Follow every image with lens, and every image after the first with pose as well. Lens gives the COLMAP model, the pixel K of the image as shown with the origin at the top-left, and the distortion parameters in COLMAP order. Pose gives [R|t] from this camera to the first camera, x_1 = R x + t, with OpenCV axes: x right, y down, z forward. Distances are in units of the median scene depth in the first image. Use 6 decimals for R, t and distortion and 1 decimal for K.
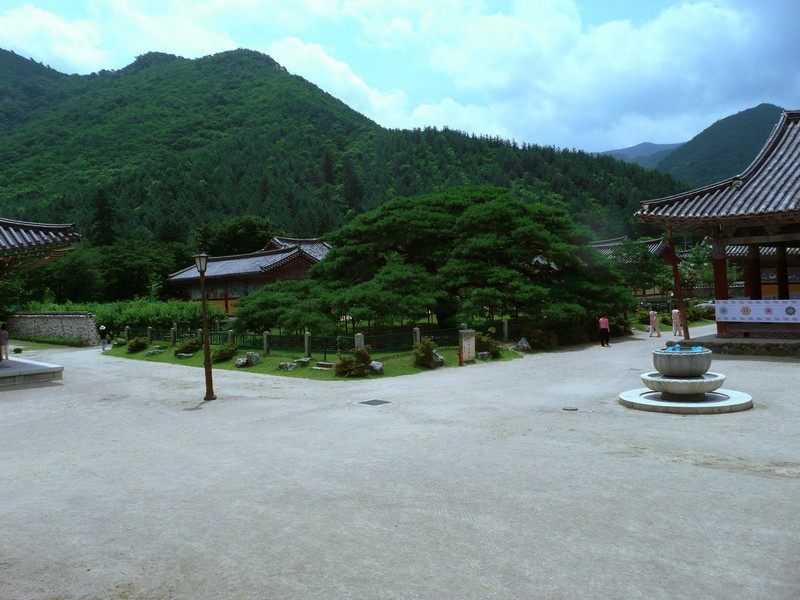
lens RADIAL K [[667.7, 0, 399.6], [0, 667.7, 296.0], [0, 0, 1]] dist [-0.021843, 0.006348]
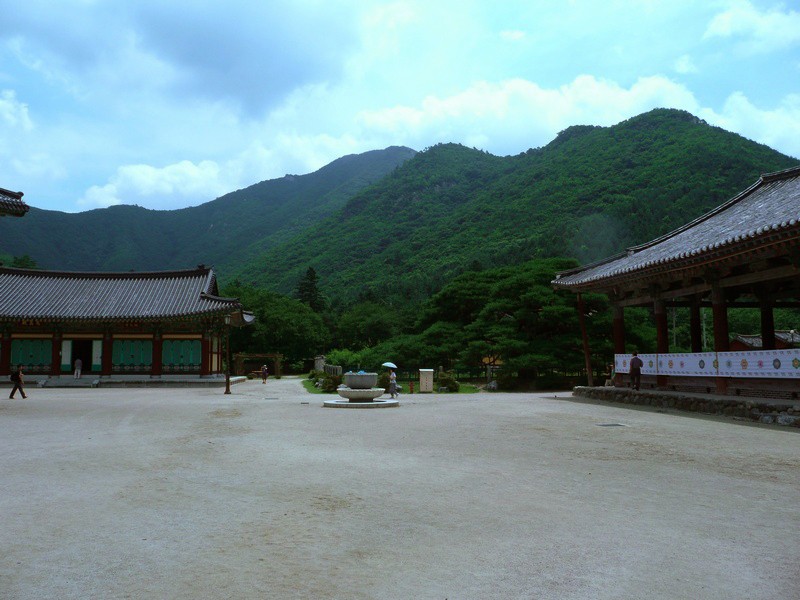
lens RADIAL K [[667.7, 0, 397.6], [0, 667.7, 299.3], [0, 0, 1]] dist [-0.021843, 0.006348]
pose [[0.811311, -0.015012, -0.584422, 0.641447], [-0.035981, 0.996493, -0.075546, 0.009105], [0.583507, 0.082319, 0.807926, -0.127250]]
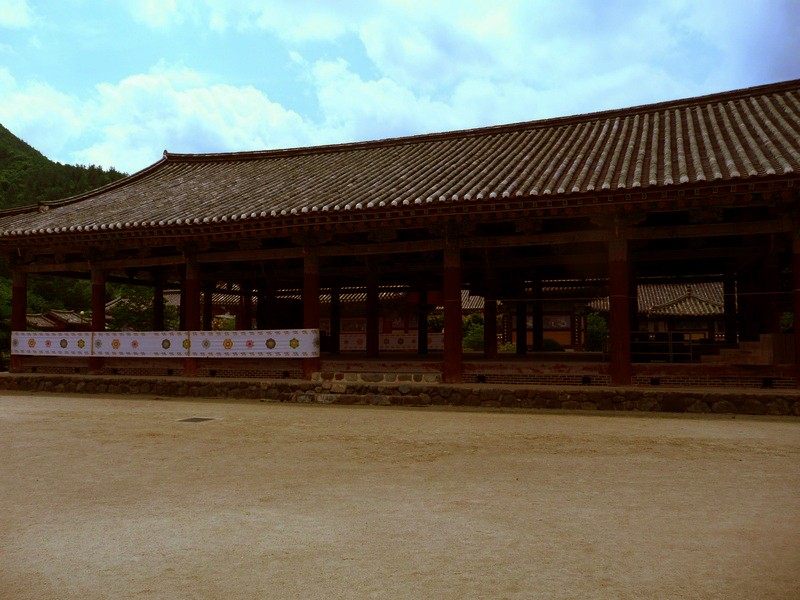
lens RADIAL K [[667.7, 0, 380.1], [0, 667.7, 307.9], [0, 0, 1]] dist [-0.021843, 0.006348]
pose [[0.904541, 0.063486, 0.421634, 0.413268], [-0.034976, 0.996569, -0.075018, 0.018629], [-0.424950, 0.053110, 0.903658, -0.037650]]
